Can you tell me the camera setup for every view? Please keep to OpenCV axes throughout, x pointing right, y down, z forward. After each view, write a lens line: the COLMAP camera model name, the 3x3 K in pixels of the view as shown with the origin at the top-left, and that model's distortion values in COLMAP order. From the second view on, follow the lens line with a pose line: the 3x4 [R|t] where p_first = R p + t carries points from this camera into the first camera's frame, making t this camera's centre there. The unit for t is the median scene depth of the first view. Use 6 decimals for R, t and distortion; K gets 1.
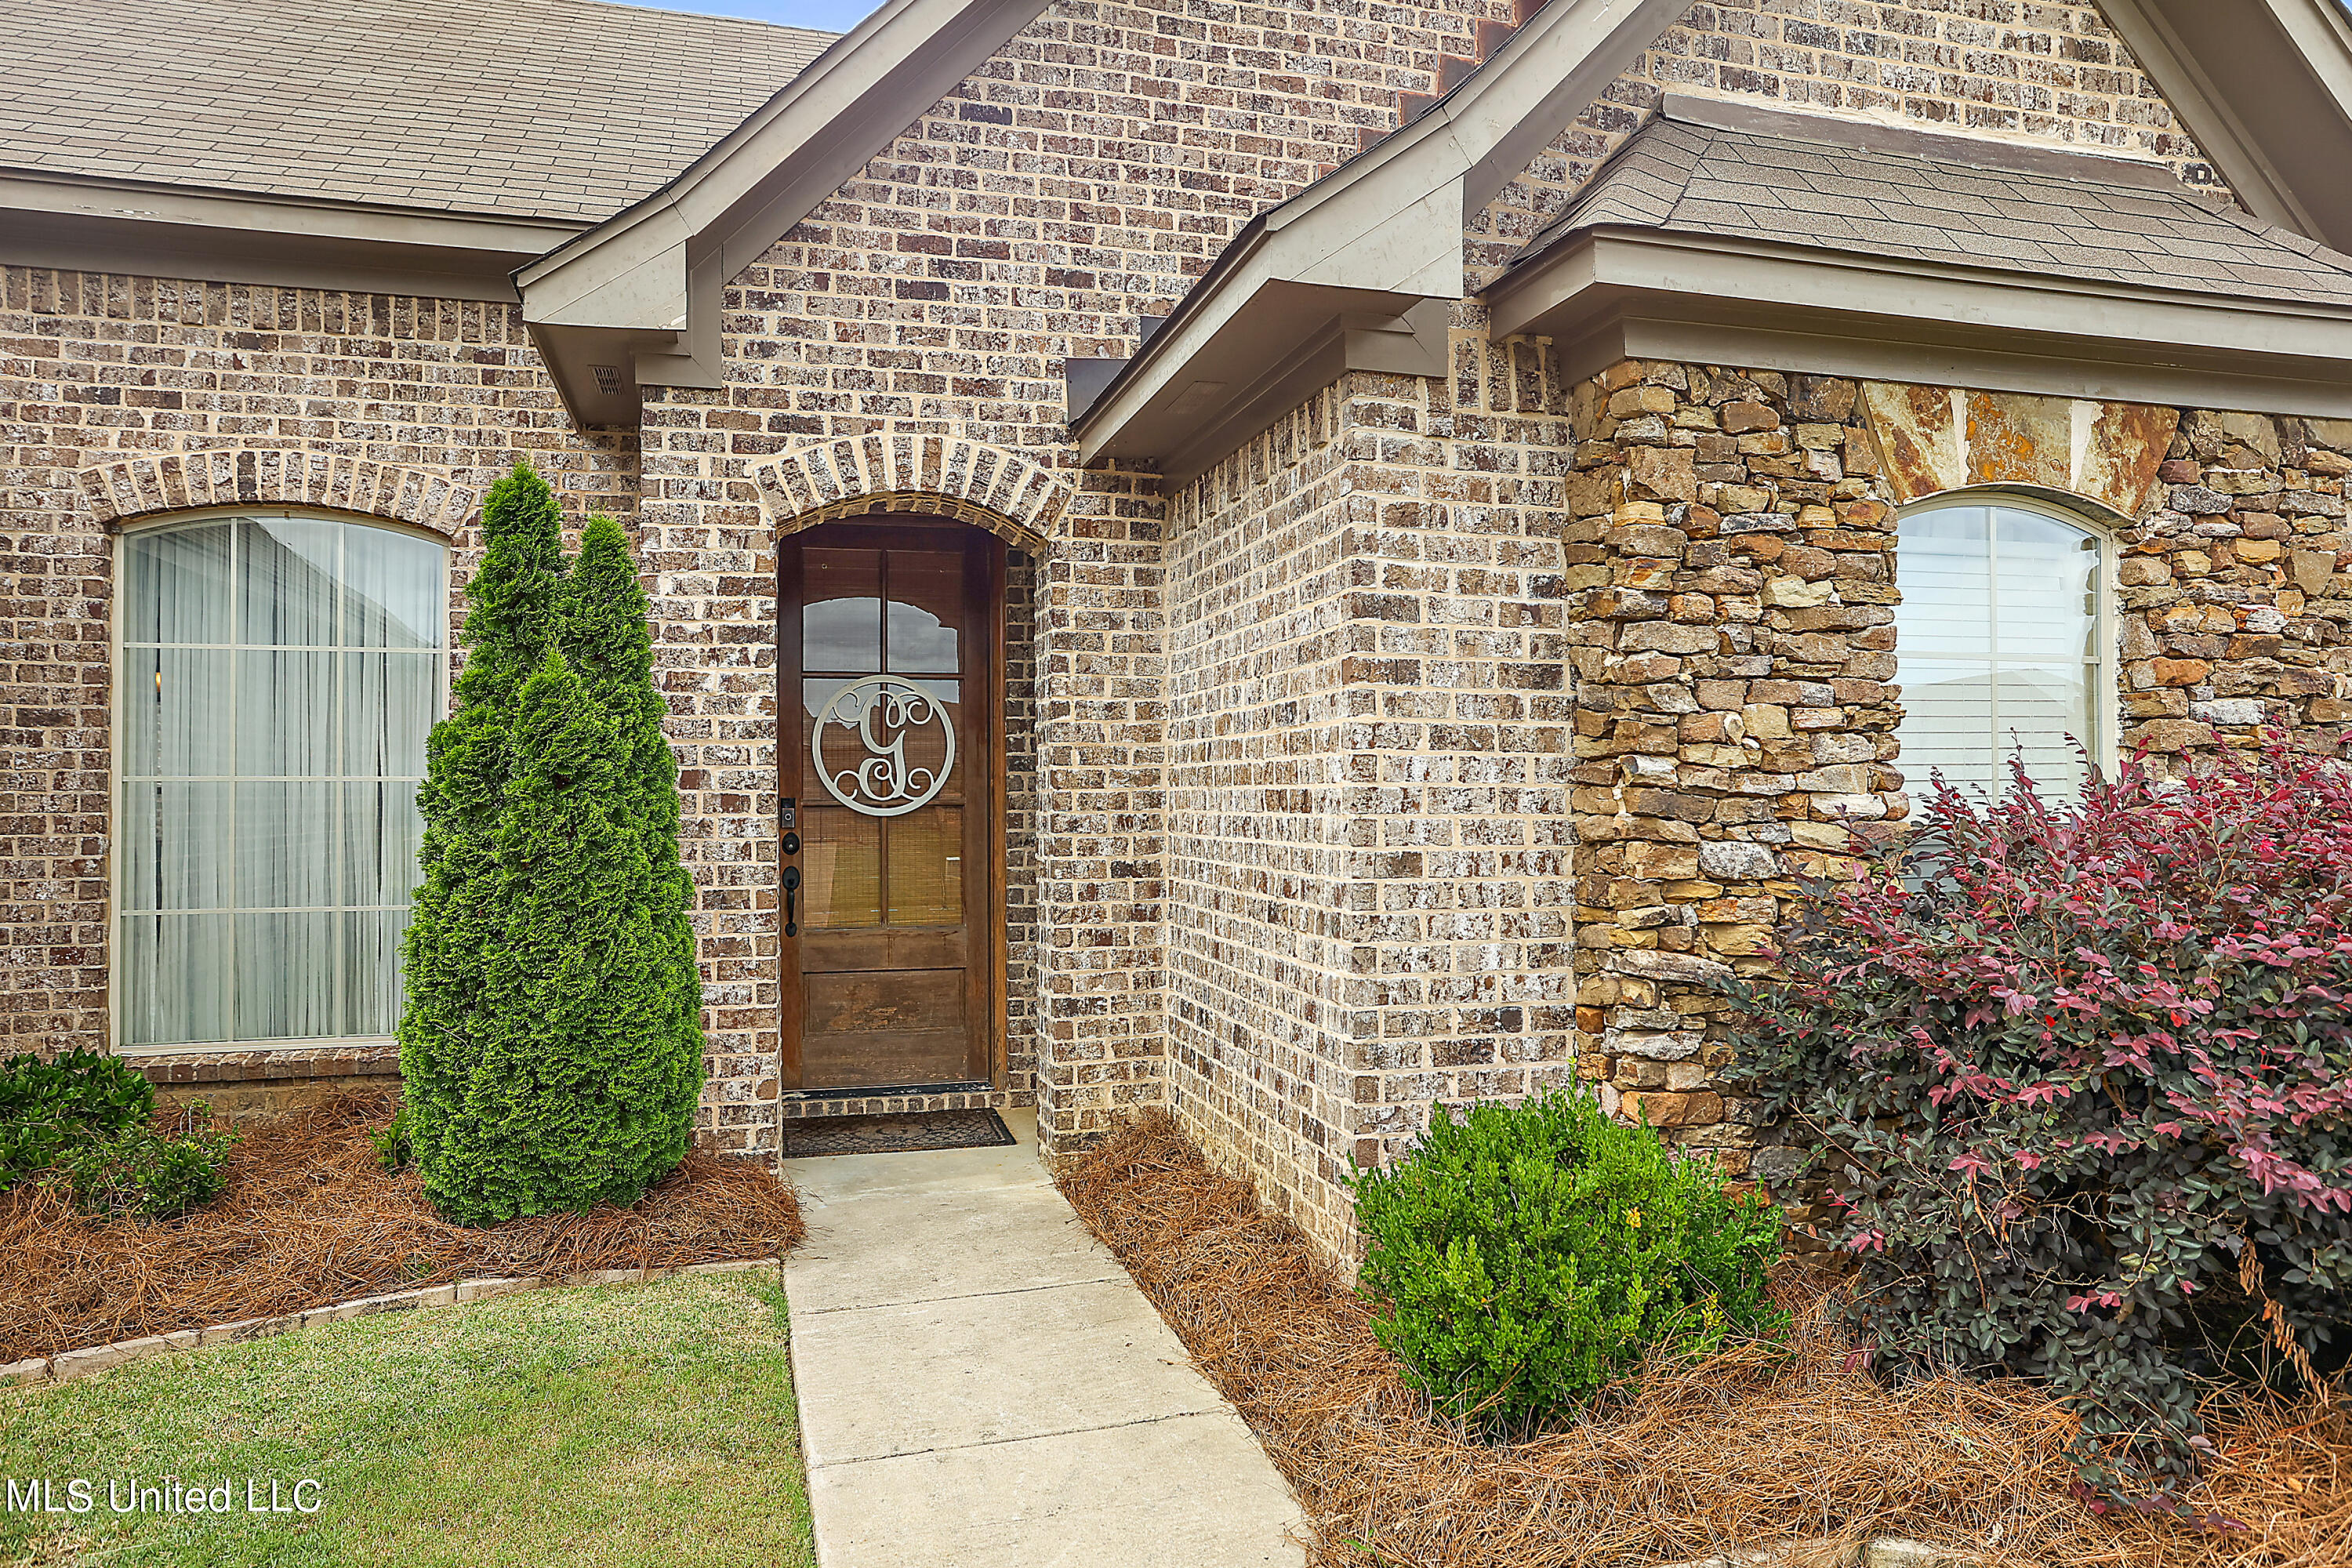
lens RADIAL K [[1544.7, 0, 1180.2], [0, 1544.7, 774.9], [0, 0, 1]] dist [-0.040664, 0.031788]
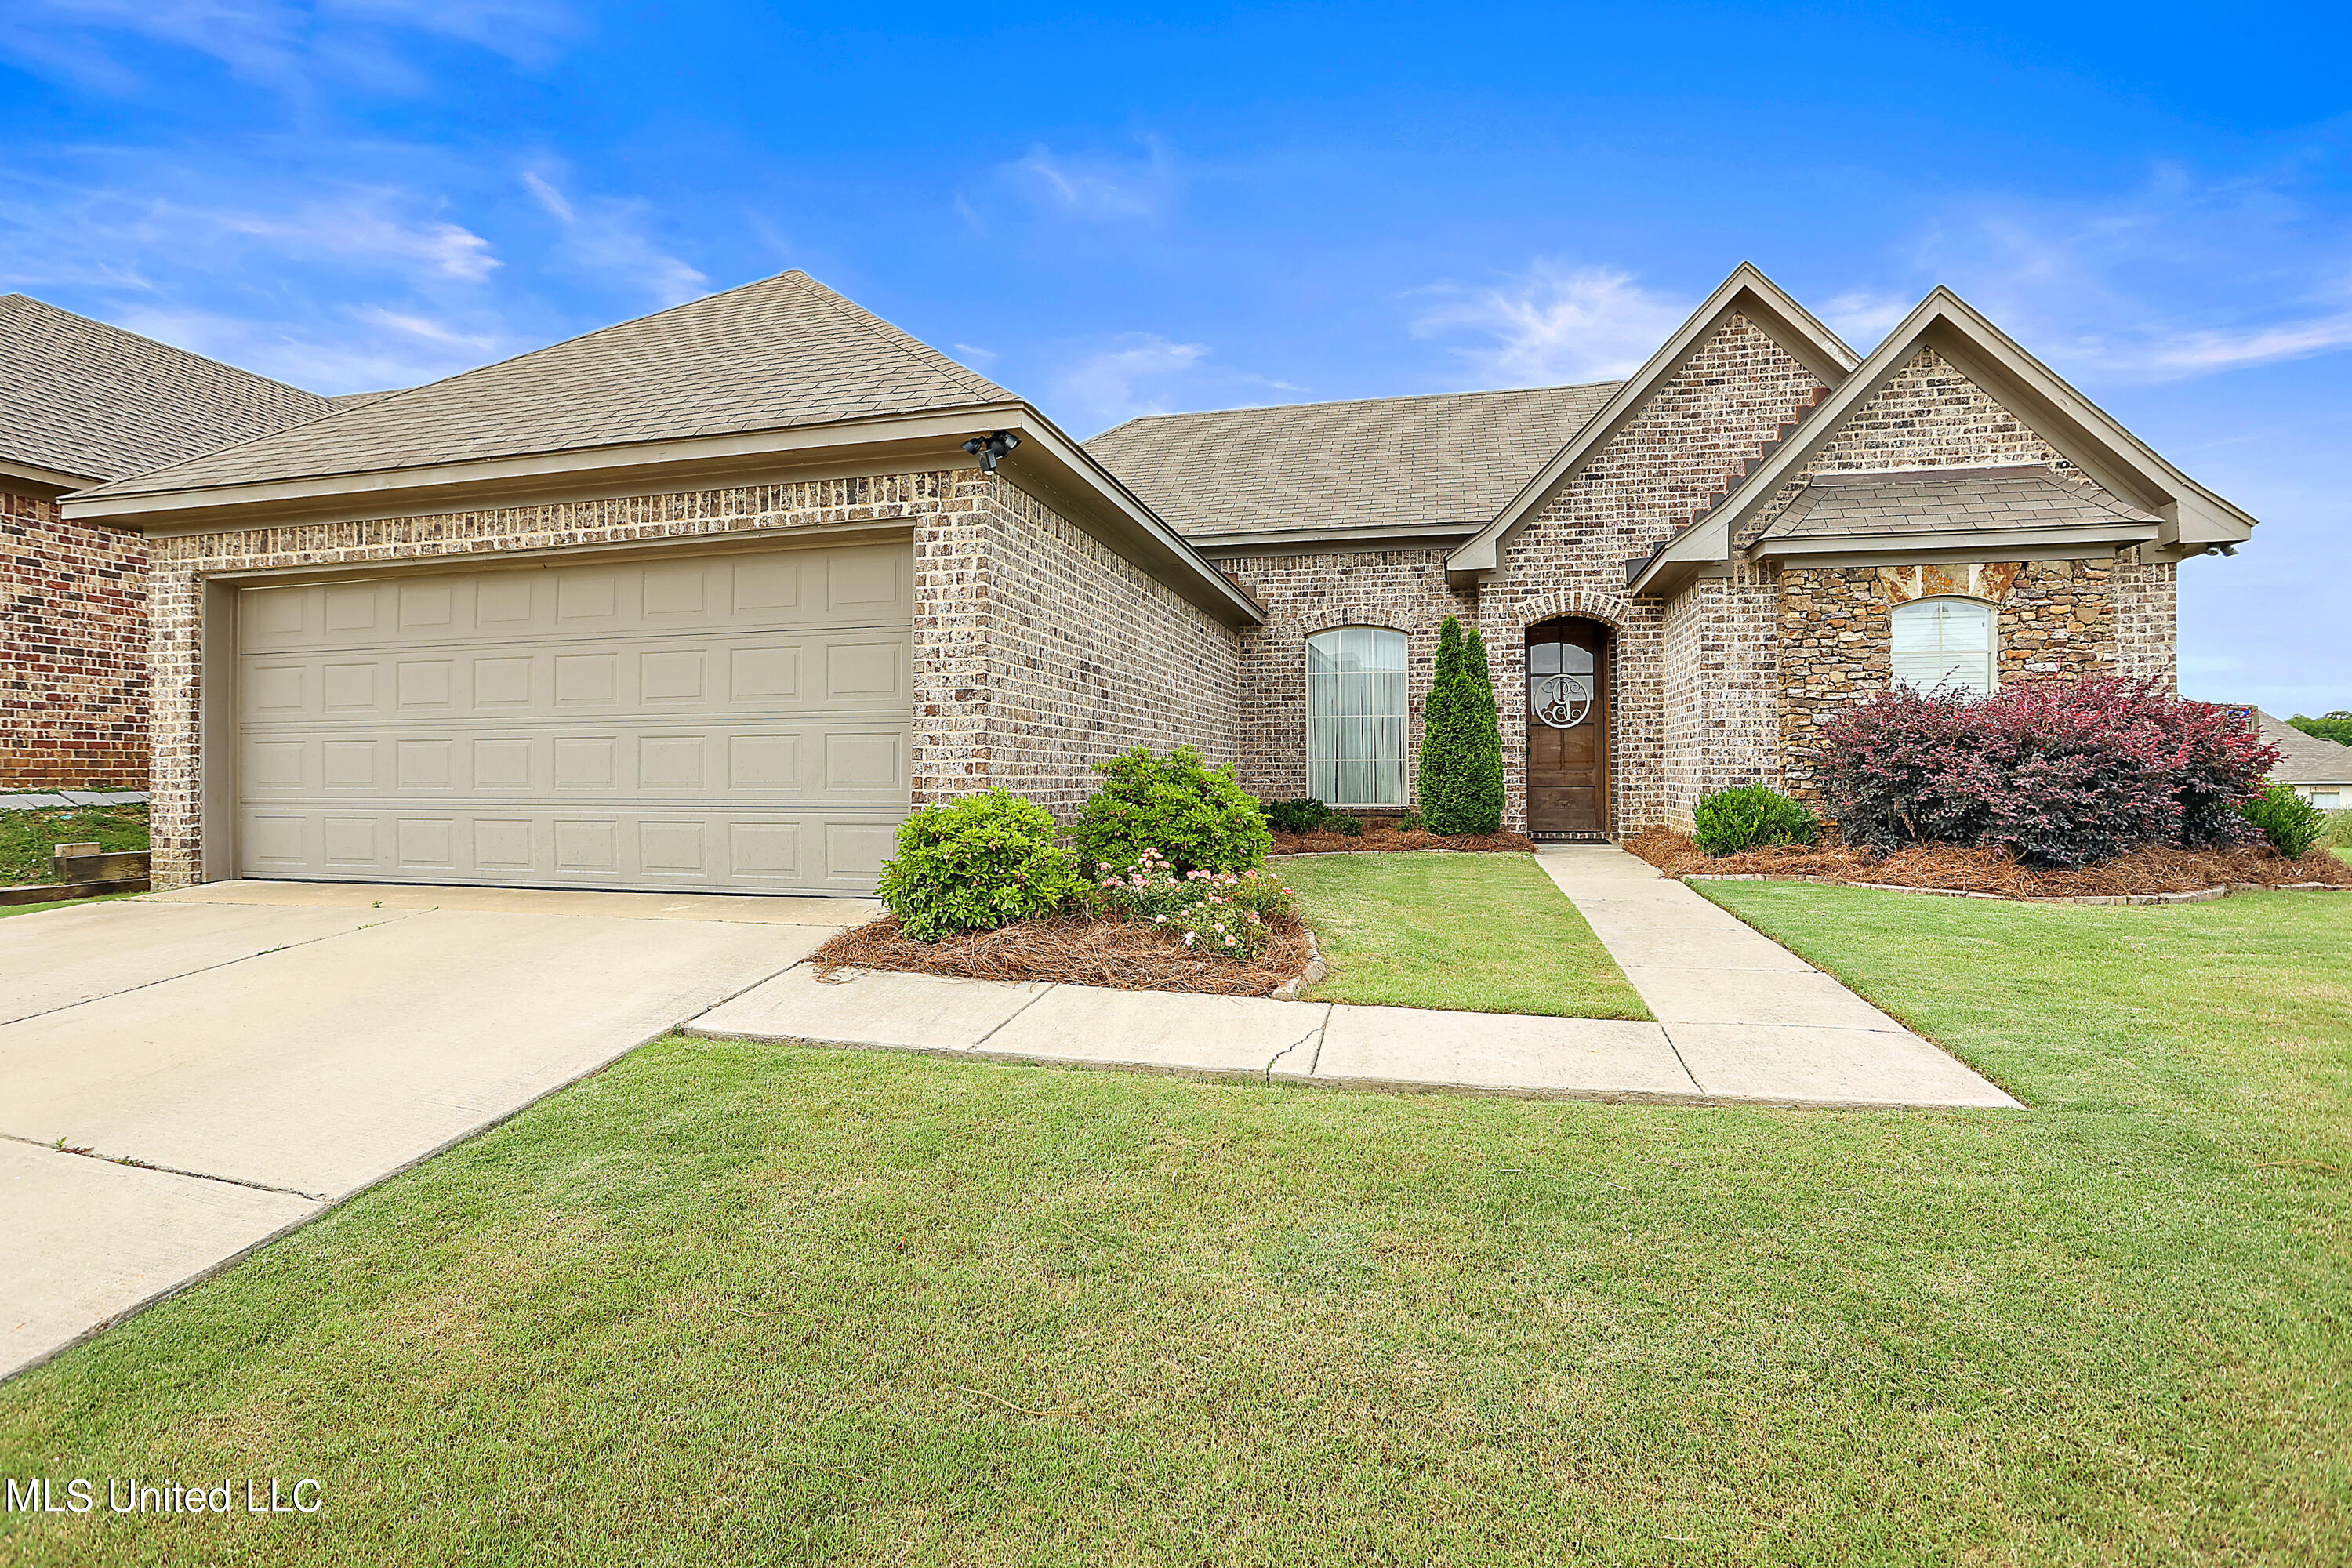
lens RADIAL K [[1161.1, 0, 1190.1], [0, 1161.1, 769.4], [0, 0, 1]] dist [-0.046951, 0.007594]
pose [[0.875501, -0.002575, -0.483210, 0.302100], [0.008373, 0.999917, 0.009843, 0.107486], [0.483144, -0.012663, 0.875449, -1.524541]]
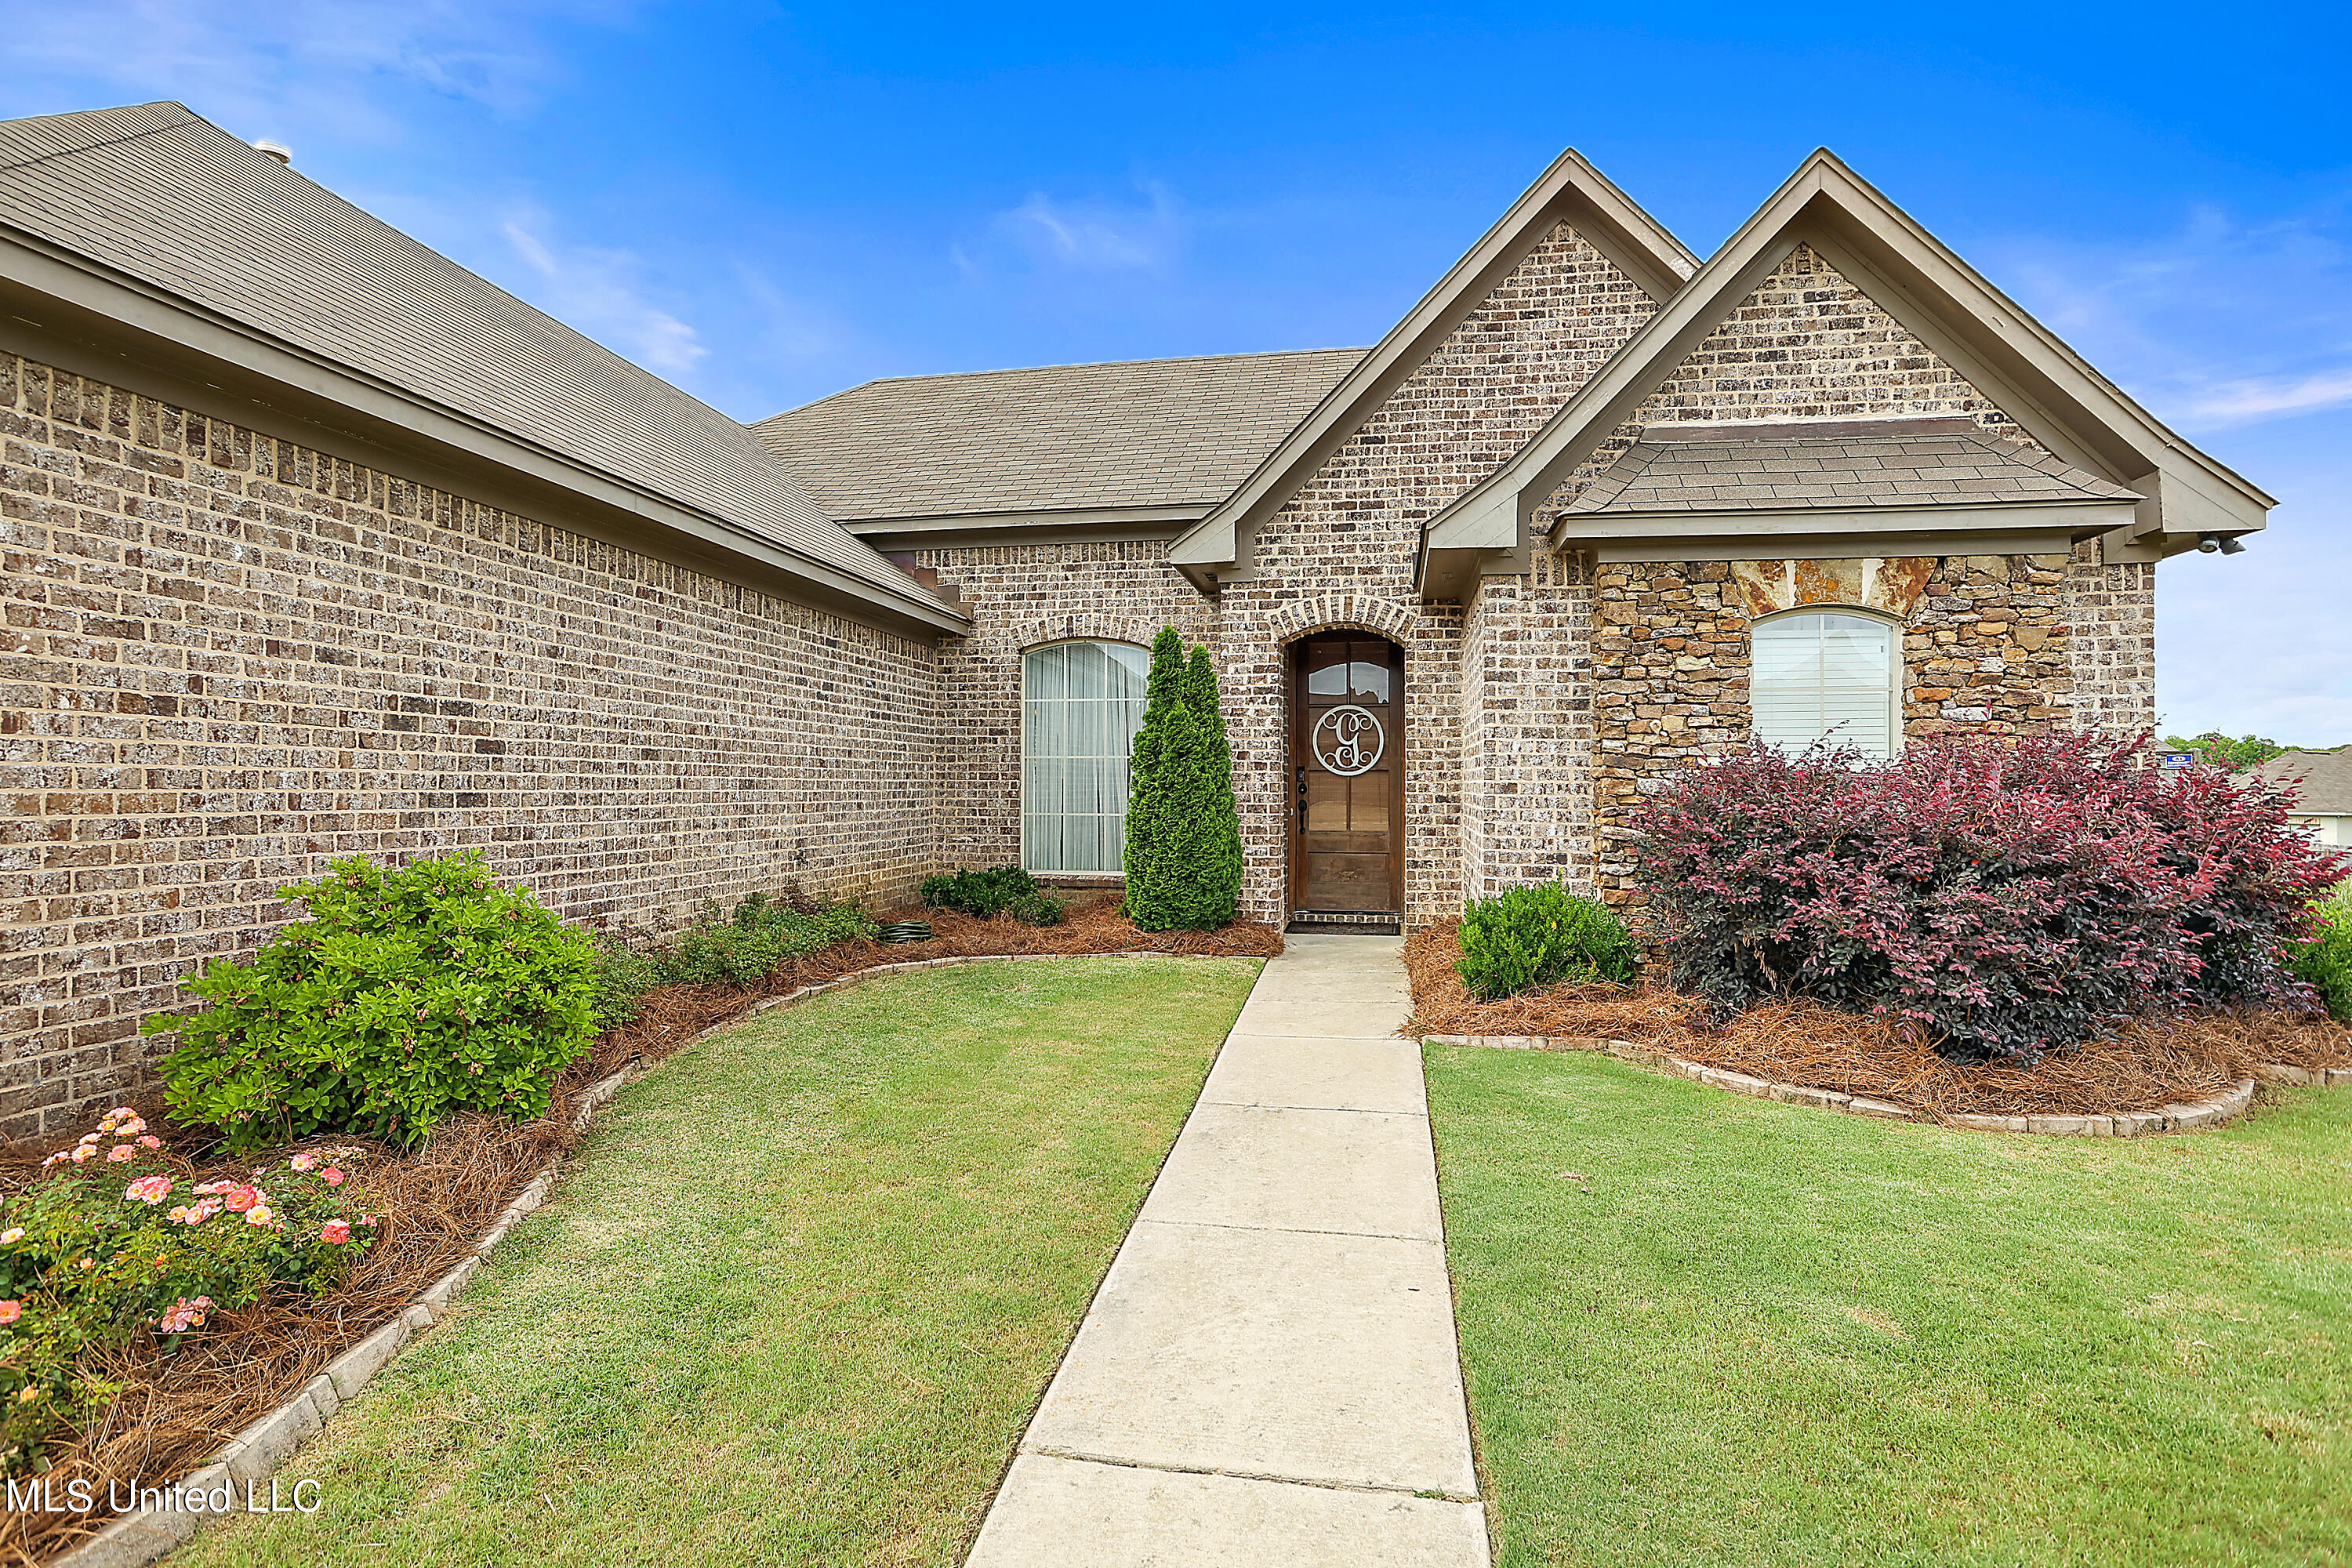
lens RADIAL K [[1161.1, 0, 1197.8], [0, 1161.1, 769.7], [0, 0, 1]] dist [-0.046951, 0.007594]
pose [[0.905968, 0.000295, -0.423345, 0.397851], [0.000783, 0.999997, 0.002372, 0.022659], [0.423345, -0.002480, 0.905965, -0.659946]]
